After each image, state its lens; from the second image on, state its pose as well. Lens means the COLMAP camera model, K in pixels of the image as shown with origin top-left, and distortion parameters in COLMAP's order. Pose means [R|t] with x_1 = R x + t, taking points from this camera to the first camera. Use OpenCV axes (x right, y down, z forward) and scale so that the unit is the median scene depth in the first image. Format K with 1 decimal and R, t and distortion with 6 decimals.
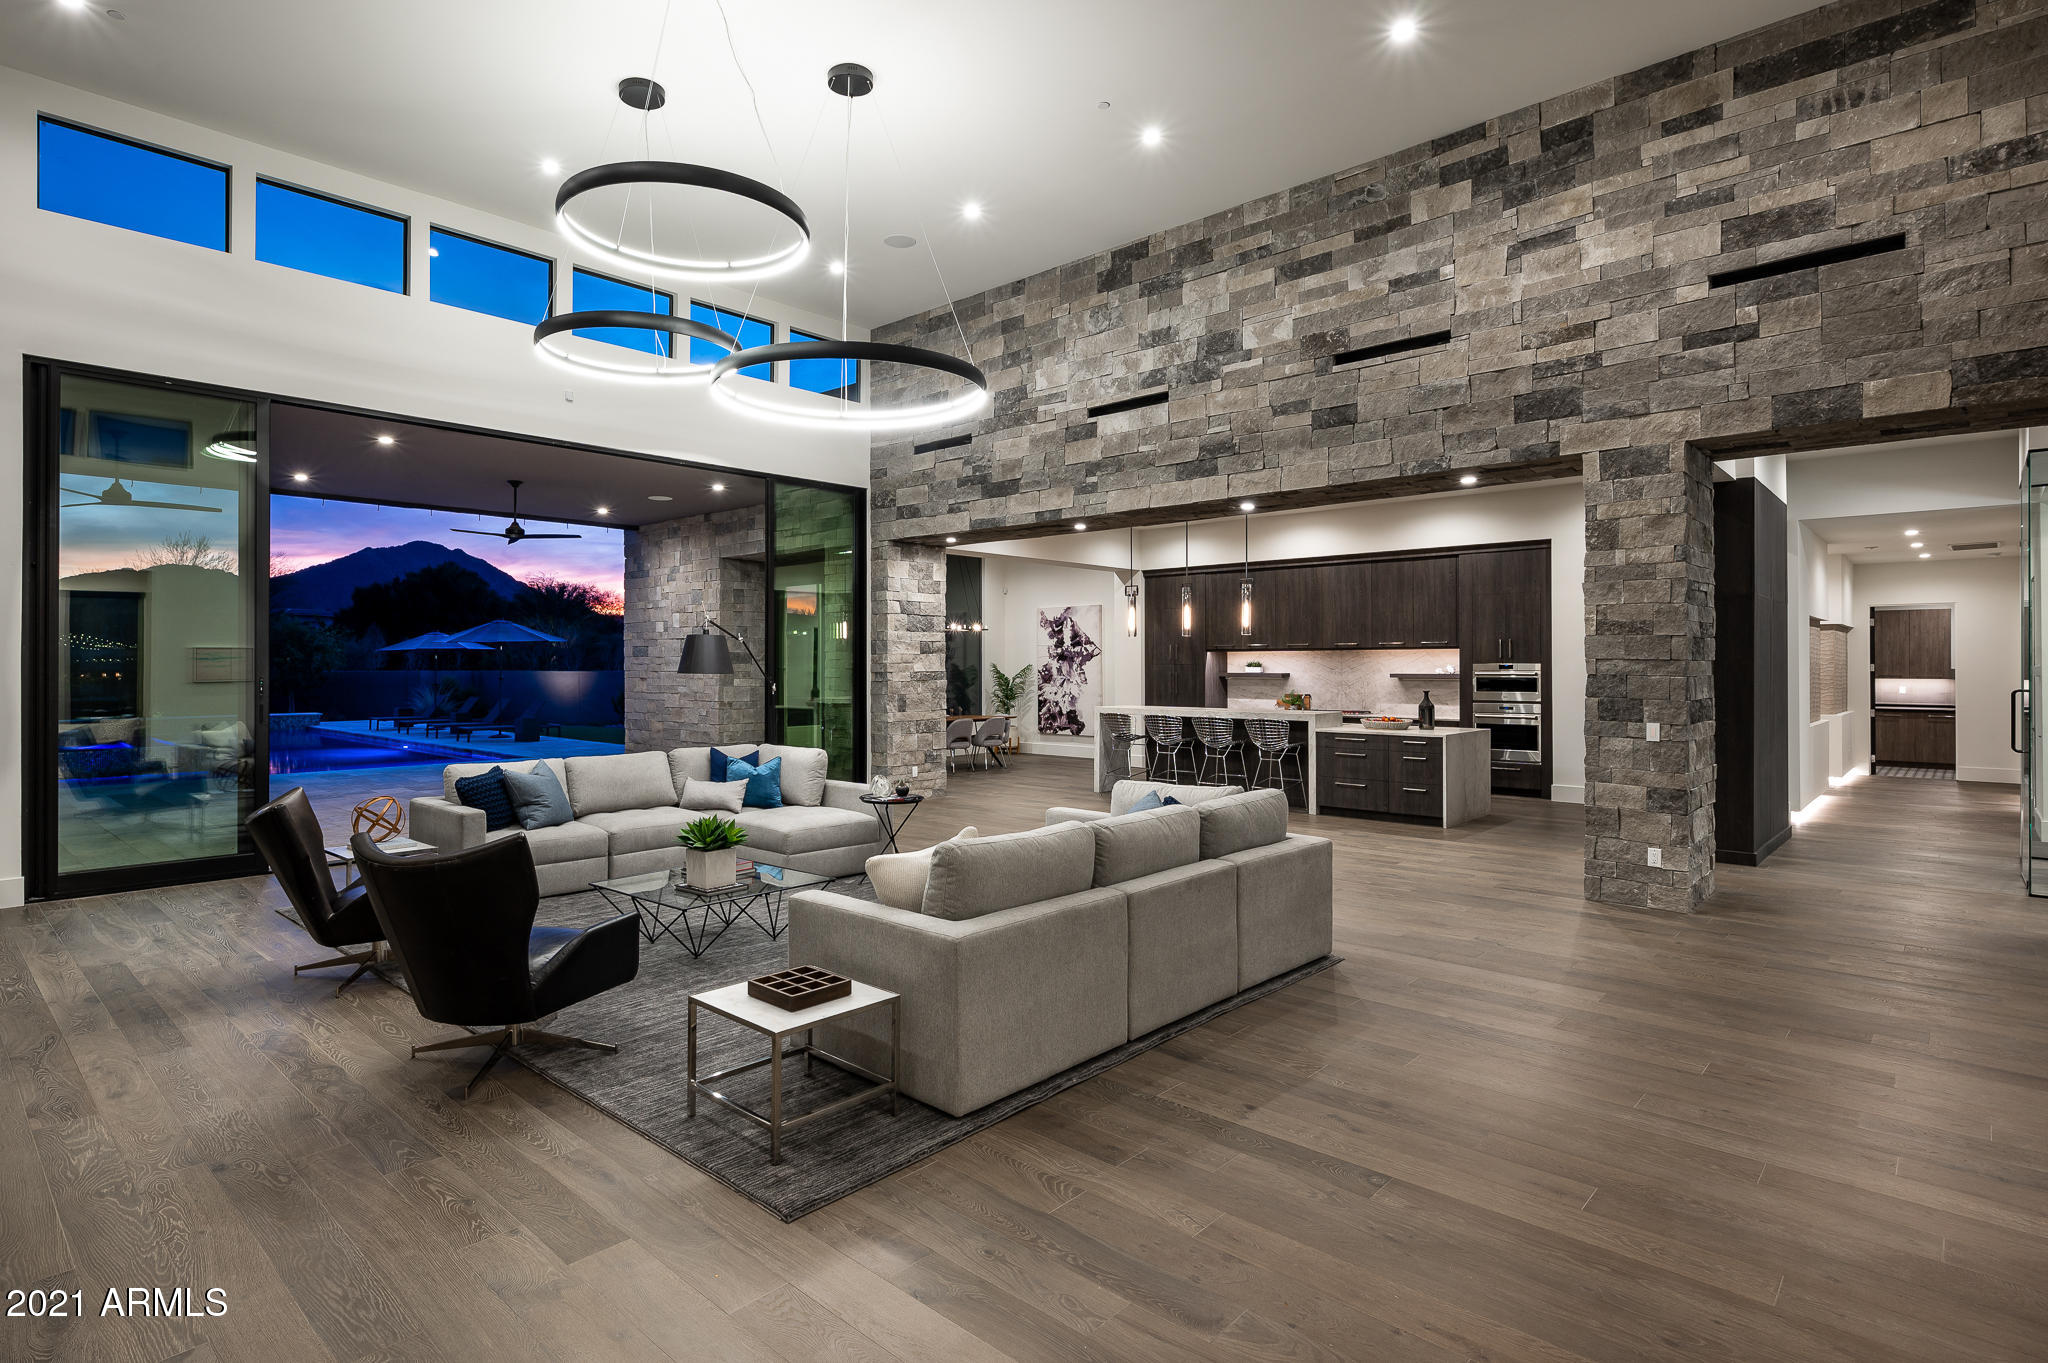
lens RADIAL K [[1049.4, 0, 968.9], [0, 1049.4, 658.4], [0, 0, 1]] dist [0.000306, -0.000213]
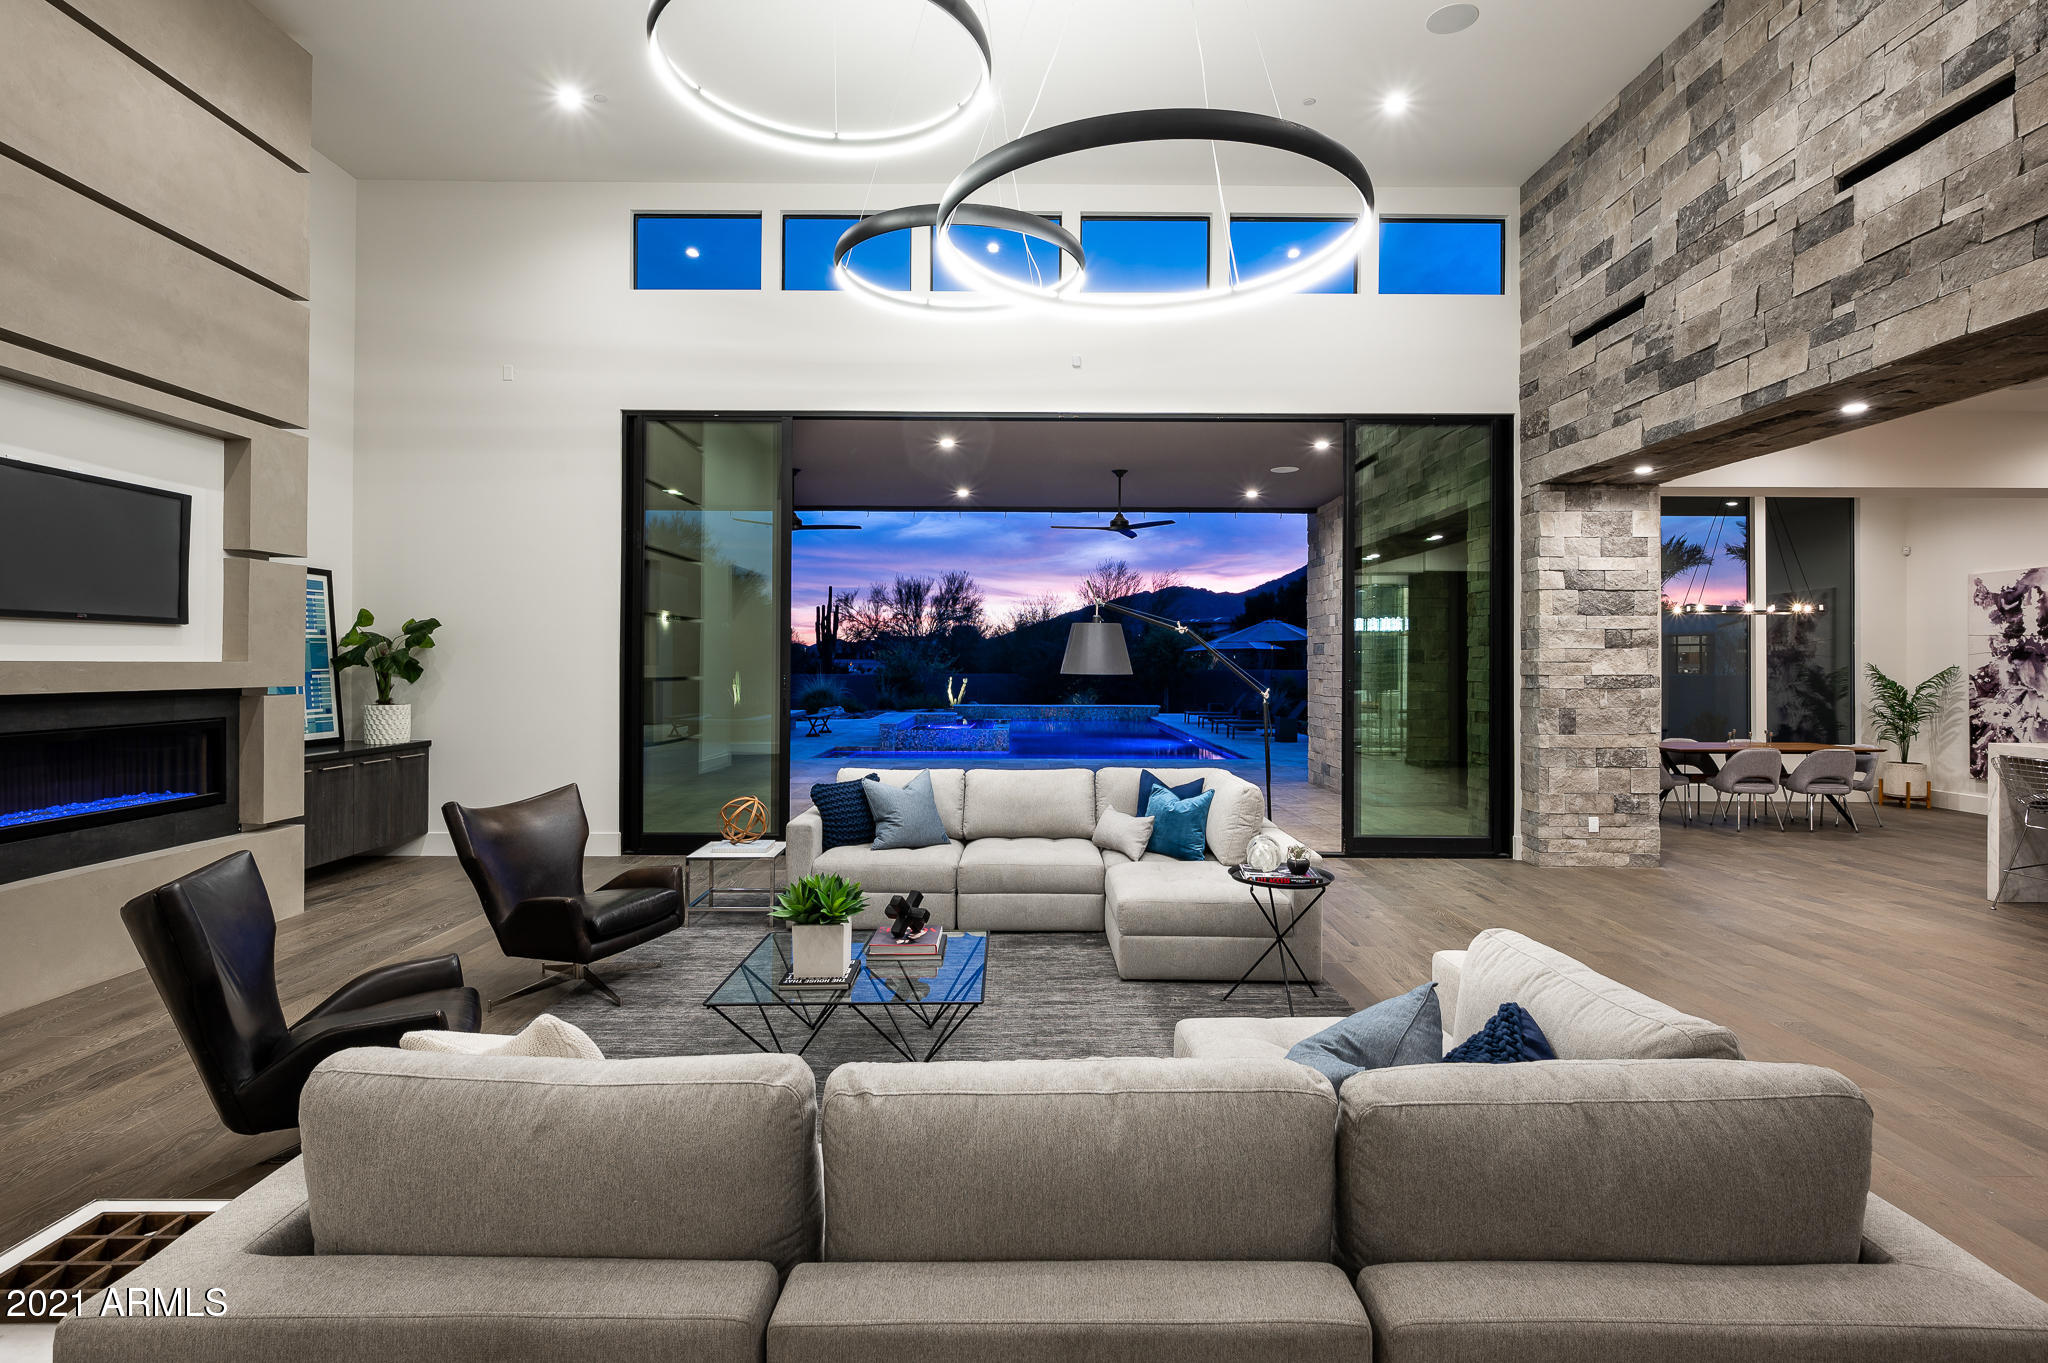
lens RADIAL K [[1007.2, 0, 1018.9], [0, 1007.2, 656.3], [0, 0, 1]] dist [0.001226, 0.000852]
pose [[0.694706, -0.002869, -0.719288, 0.155855], [0.000481, 0.999994, -0.003523, 0.002713], [0.719294, 0.002102, 0.694703, 0.288927]]
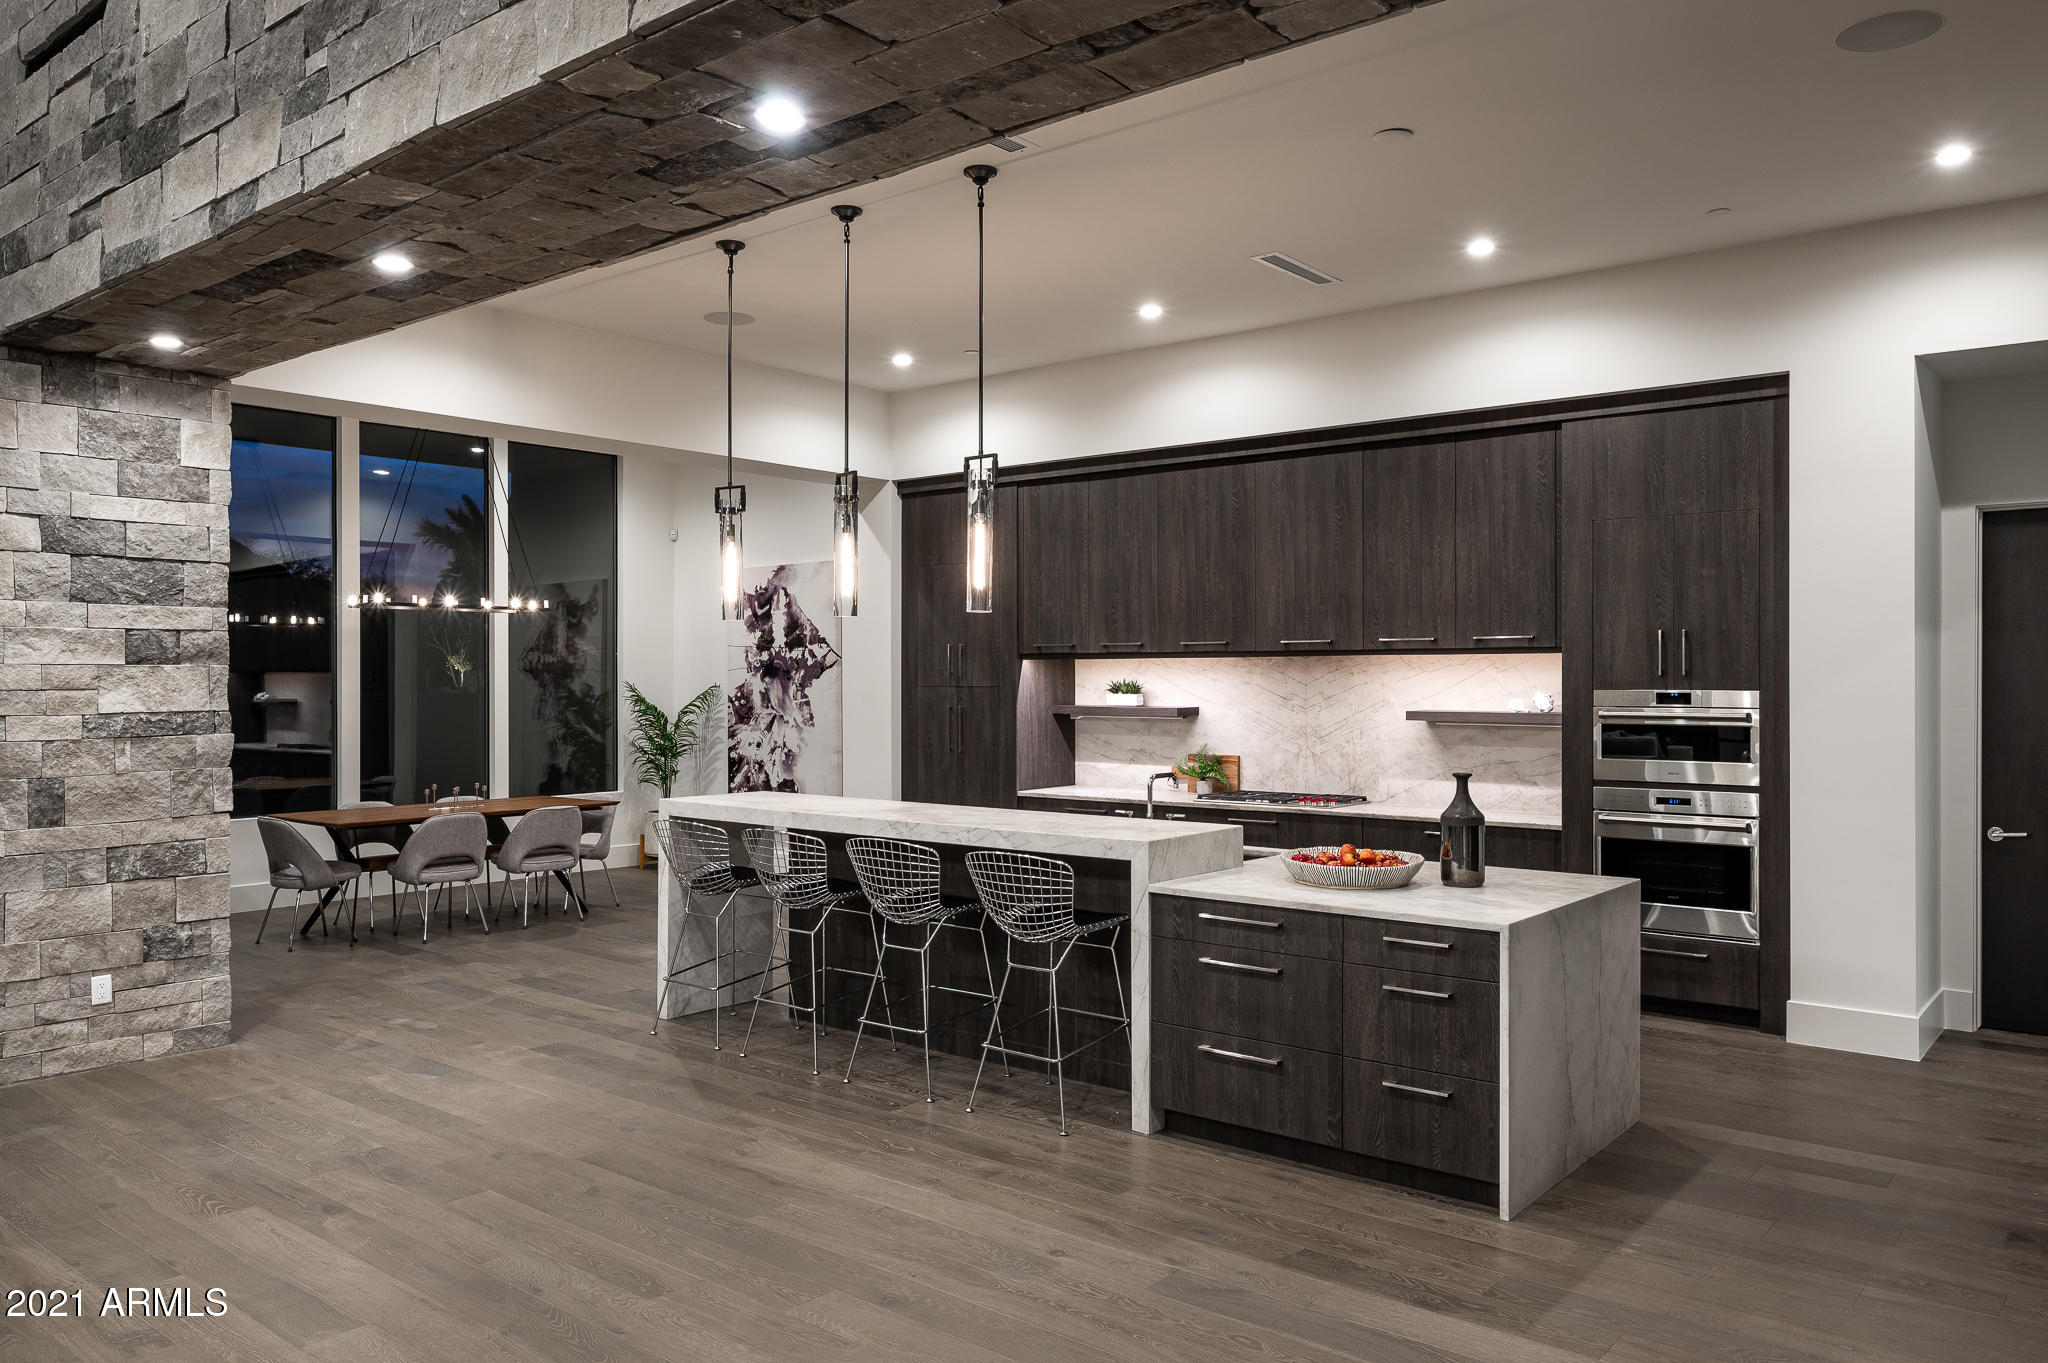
lens RADIAL K [[1463.1, 0, 1024.0], [0, 1463.1, 681.5], [0, 0, 1]] dist [0.001209, -0.002057]
pose [[0.997192, 0.000219, 0.074889, 0.227435], [-0.000925, 0.999955, 0.009390, -0.003451], [-0.074883, -0.009433, 0.997148, 0.471593]]
